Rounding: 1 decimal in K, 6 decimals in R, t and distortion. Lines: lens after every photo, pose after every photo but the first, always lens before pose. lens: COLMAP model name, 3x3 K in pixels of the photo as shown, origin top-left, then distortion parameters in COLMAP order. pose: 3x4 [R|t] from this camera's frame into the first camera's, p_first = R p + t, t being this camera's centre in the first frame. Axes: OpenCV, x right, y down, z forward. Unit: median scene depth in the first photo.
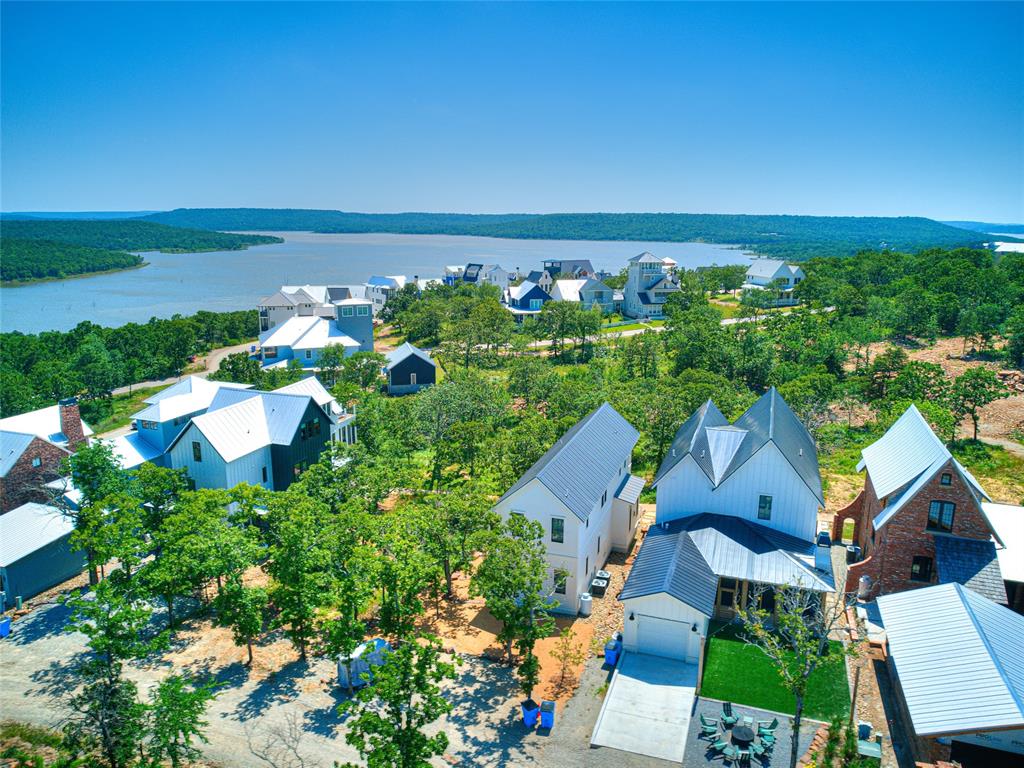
lens RADIAL K [[730.6, 0, 512.0], [0, 730.6, 384.0], [0, 0, 1]] dist [-0.079686, 0.071217]
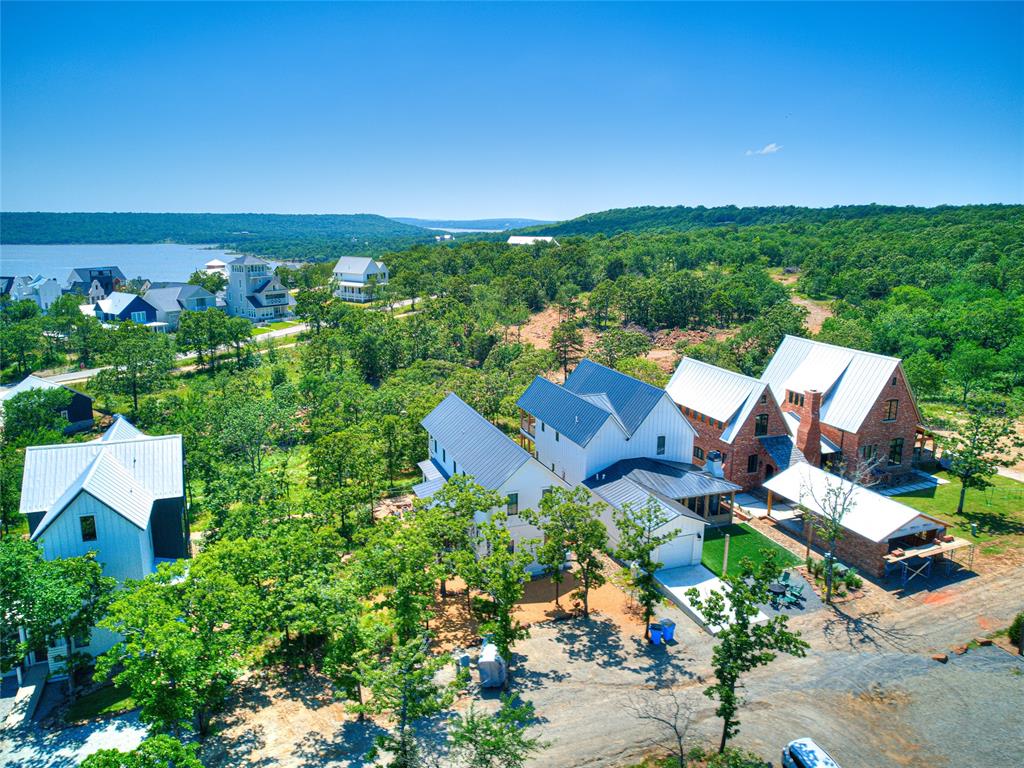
lens RADIAL K [[730.6, 0, 512.0], [0, 730.6, 384.0], [0, 0, 1]] dist [-0.079686, 0.071217]
pose [[0.768054, -0.137965, 0.625347, -0.174196], [0.136633, 0.989336, 0.050455, -0.010801], [-0.625639, 0.046690, 0.778714, 0.037489]]
